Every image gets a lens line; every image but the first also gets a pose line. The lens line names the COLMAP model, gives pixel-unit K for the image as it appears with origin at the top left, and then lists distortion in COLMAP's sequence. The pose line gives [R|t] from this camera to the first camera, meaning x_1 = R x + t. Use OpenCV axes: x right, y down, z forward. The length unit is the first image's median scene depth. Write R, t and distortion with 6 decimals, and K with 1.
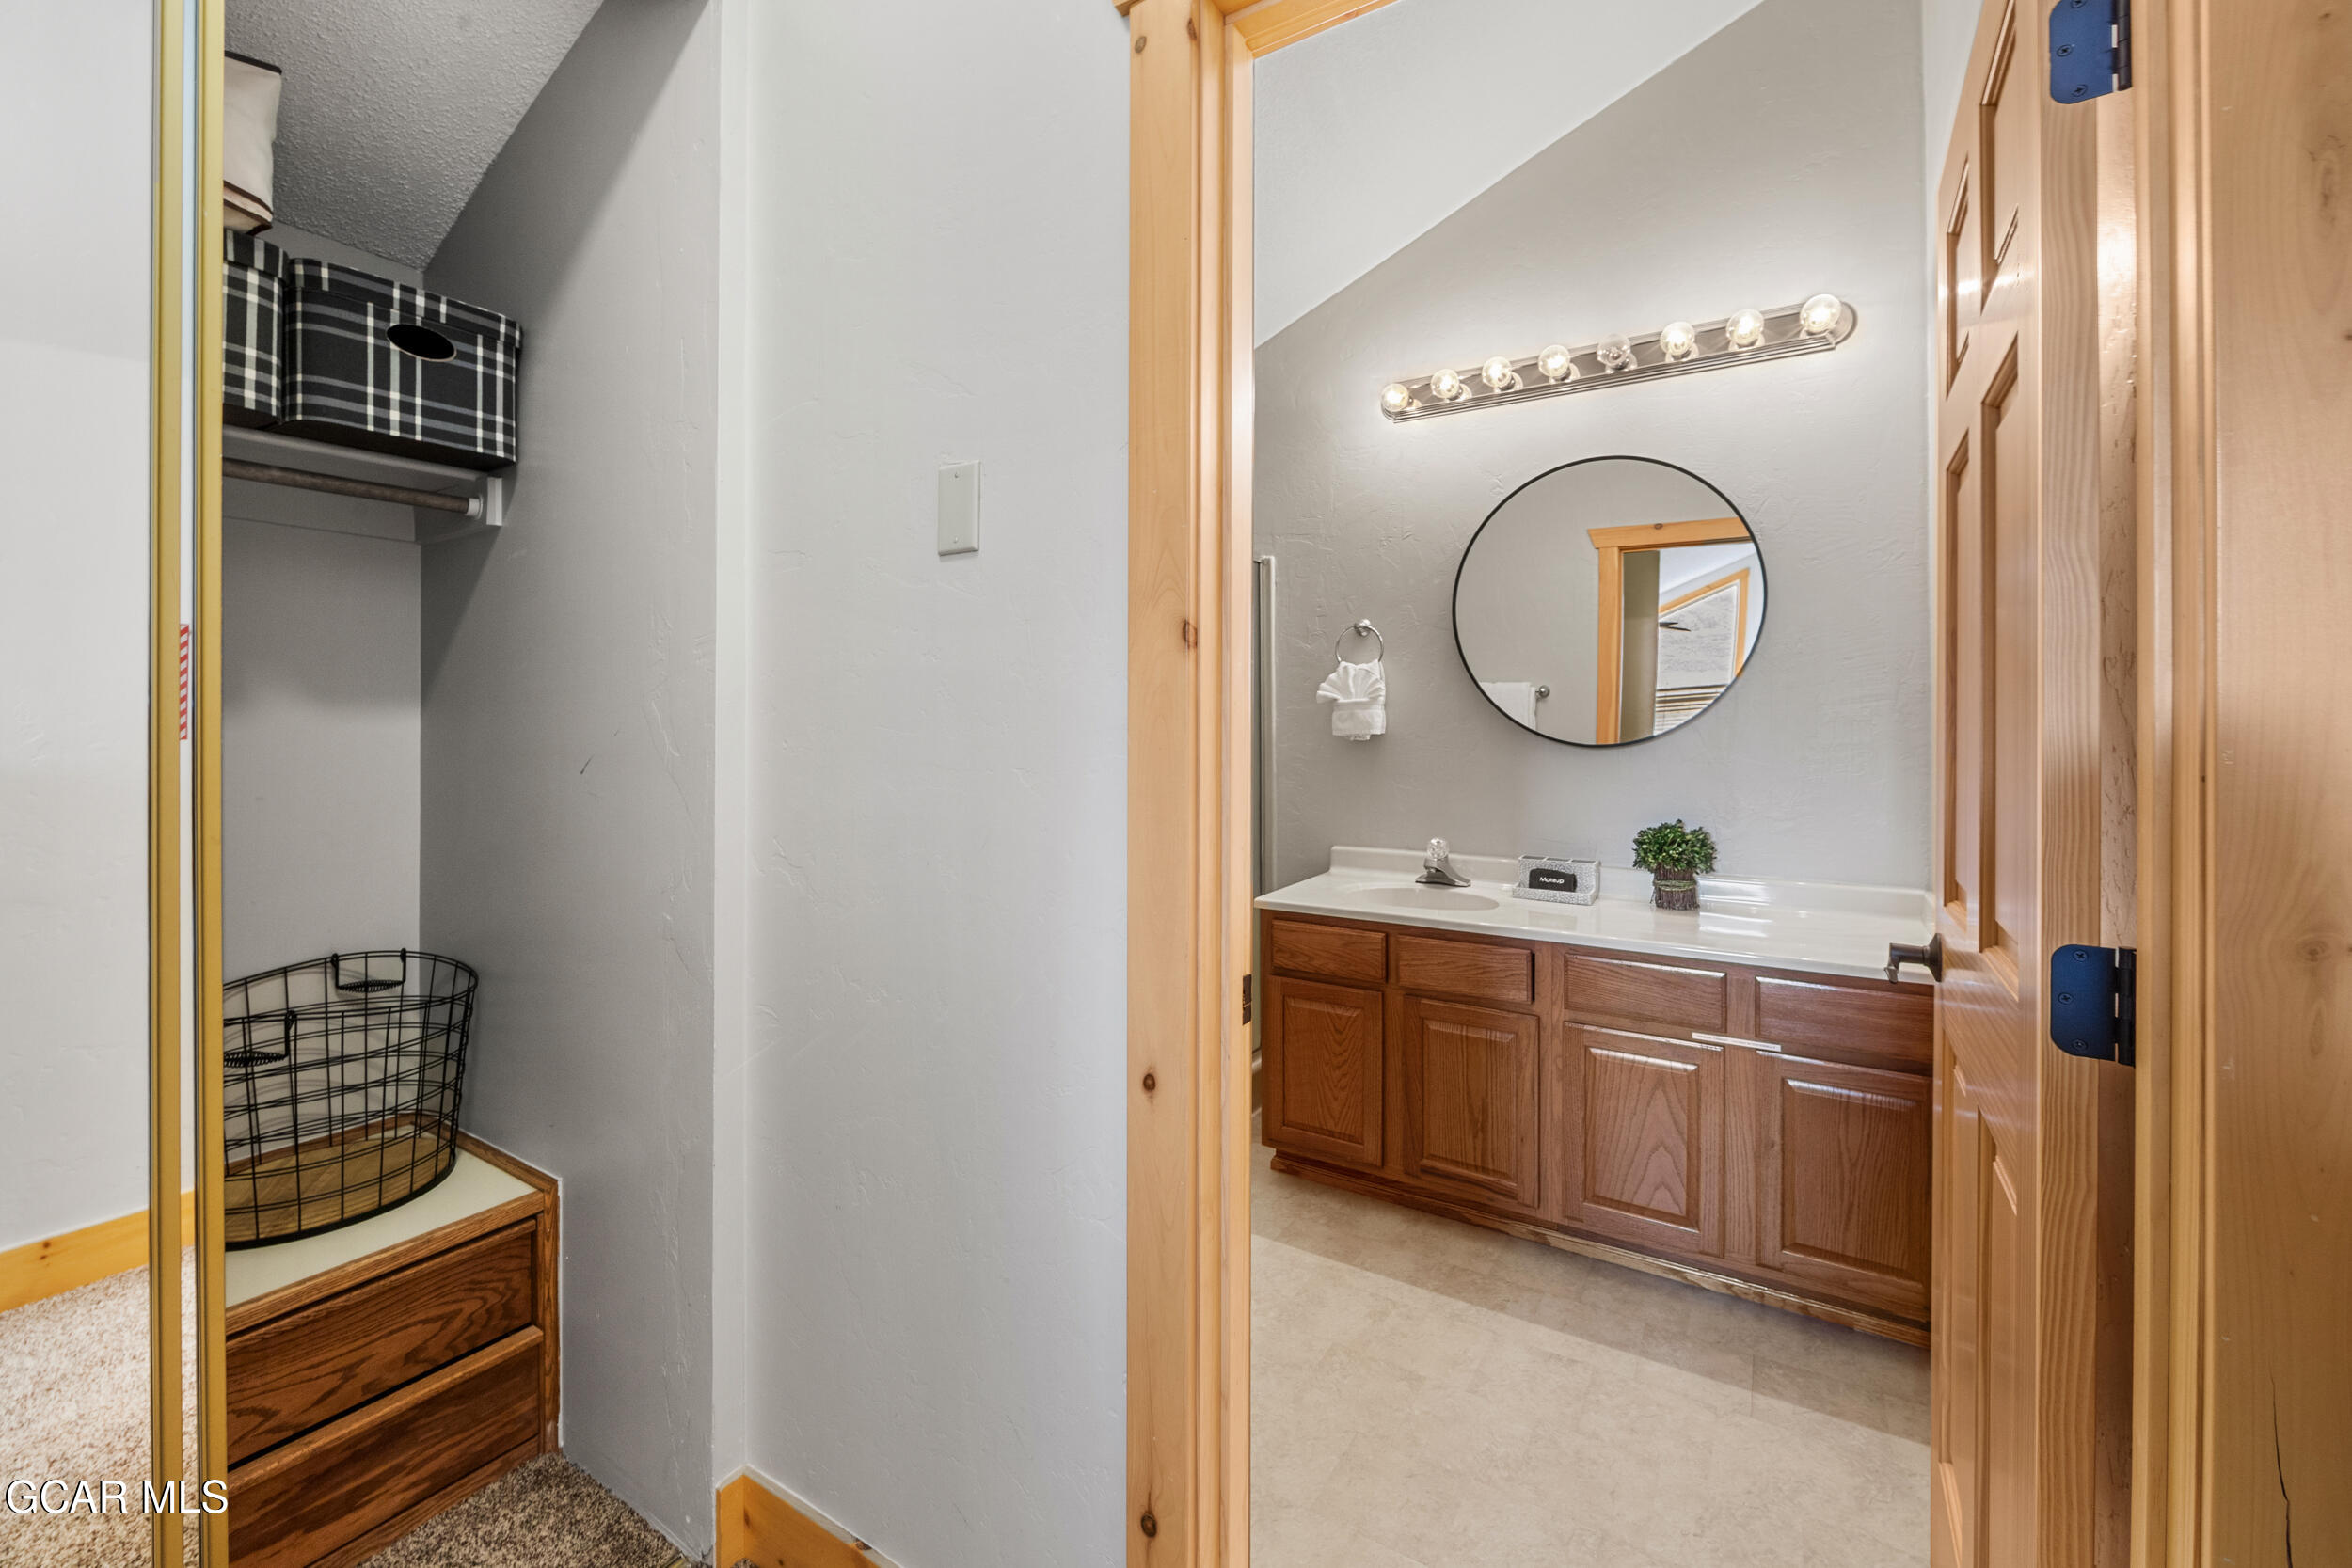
lens RADIAL K [[927.5, 0, 1179.9], [0, 927.5, 738.7], [0, 0, 1]] dist [-0.000942, -0.001207]
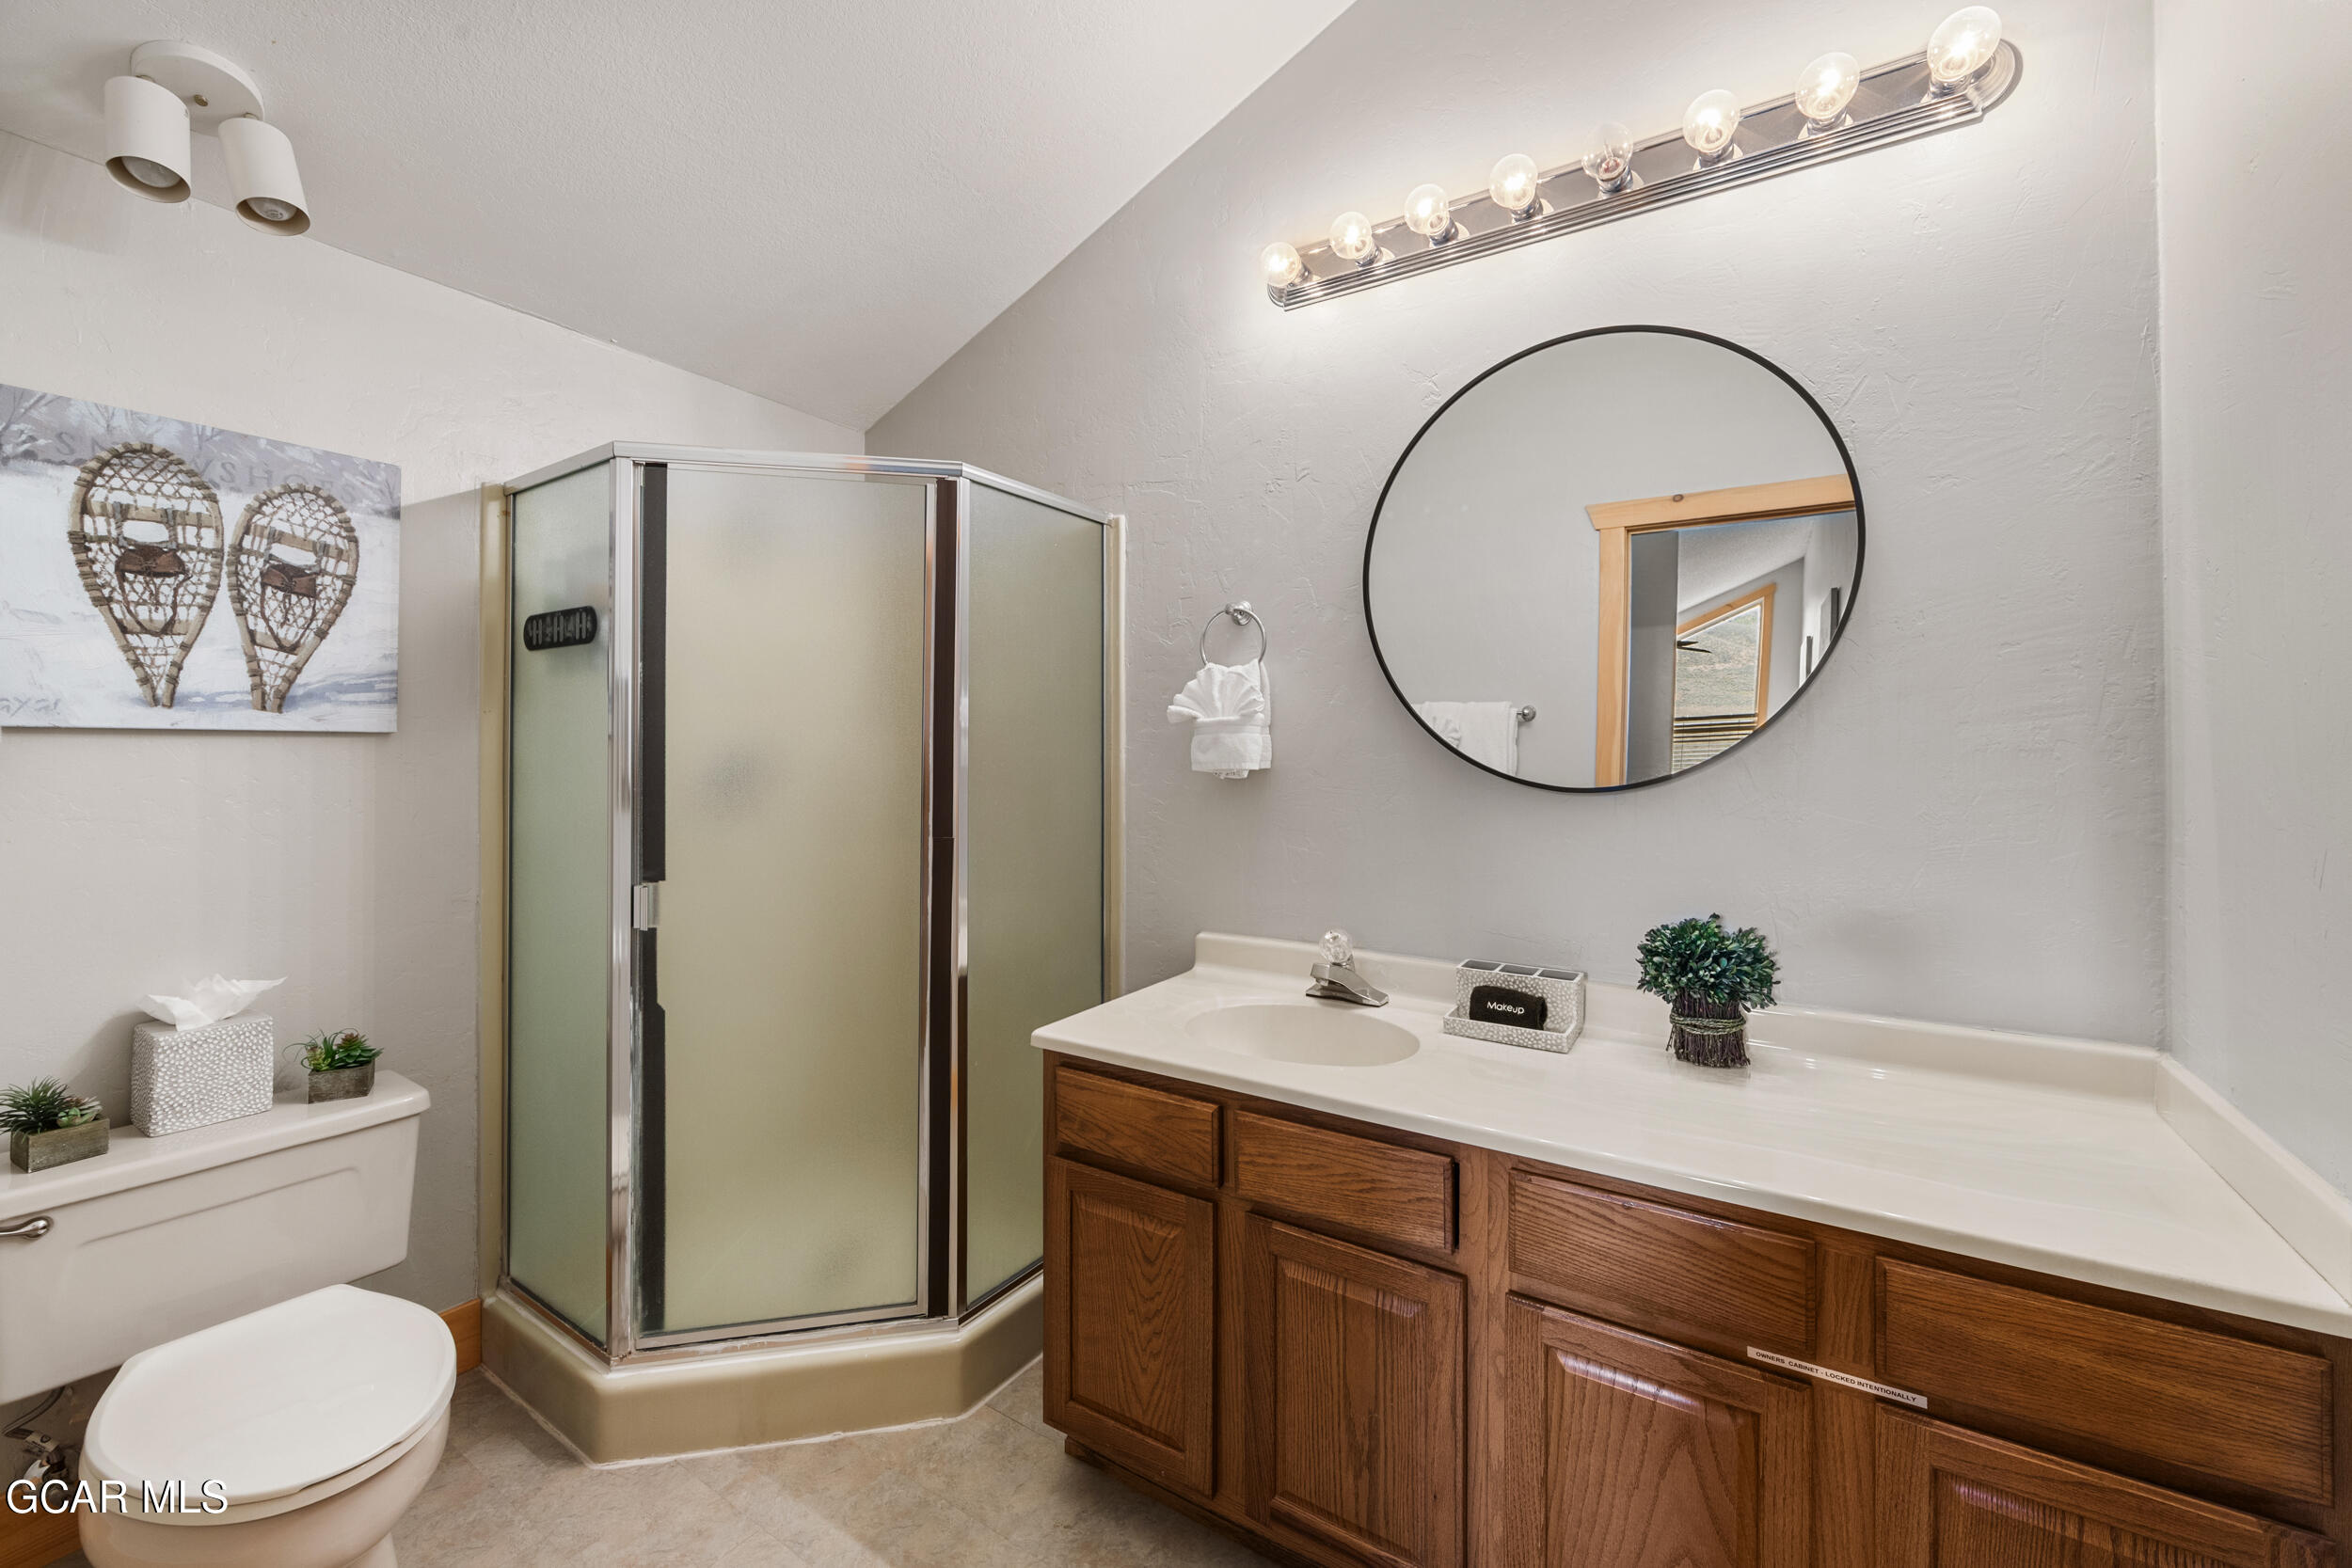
lens RADIAL K [[927.5, 0, 1177.5], [0, 927.5, 766.8], [0, 0, 1]] dist [-0.000942, -0.001207]
pose [[0.999880, 0.002738, -0.015216, 0.196546], [-0.002795, 0.999989, -0.003781, -0.005347], [0.015206, 0.003823, 0.999877, 0.388388]]
